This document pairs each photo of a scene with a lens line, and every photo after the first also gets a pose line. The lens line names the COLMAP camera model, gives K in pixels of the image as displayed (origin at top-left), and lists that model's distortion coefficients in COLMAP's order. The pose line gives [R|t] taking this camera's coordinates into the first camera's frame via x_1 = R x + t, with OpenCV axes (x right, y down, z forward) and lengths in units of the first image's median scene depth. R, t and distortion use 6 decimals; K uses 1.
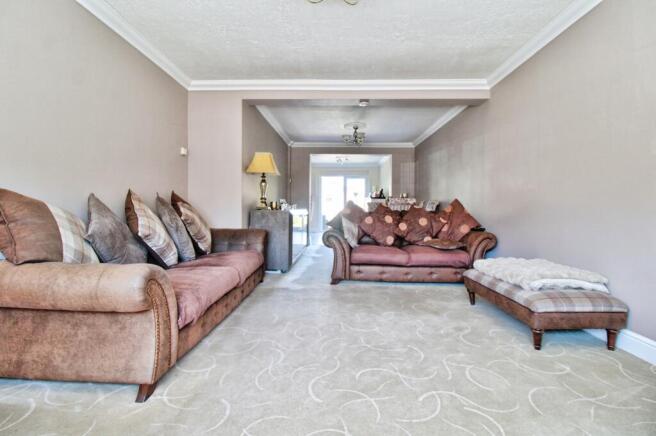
lens RADIAL K [[302.4, 0, 328.9], [0, 302.4, 216.1], [0, 0, 1]] dist [-0.015446, -0.006119]
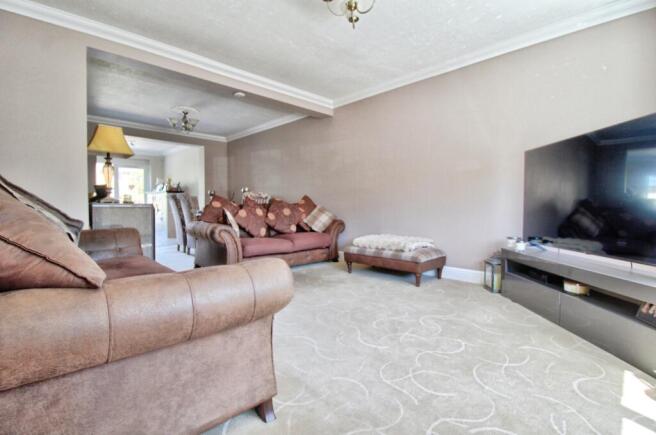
lens RADIAL K [[302.4, 0, 331.9], [0, 302.4, 215.6], [0, 0, 1]] dist [-0.015446, -0.006119]
pose [[0.695535, -0.029332, 0.717893, -0.585460], [0.022700, 0.999565, 0.018848, 0.015854], [-0.718134, 0.003187, 0.695898, 0.148417]]
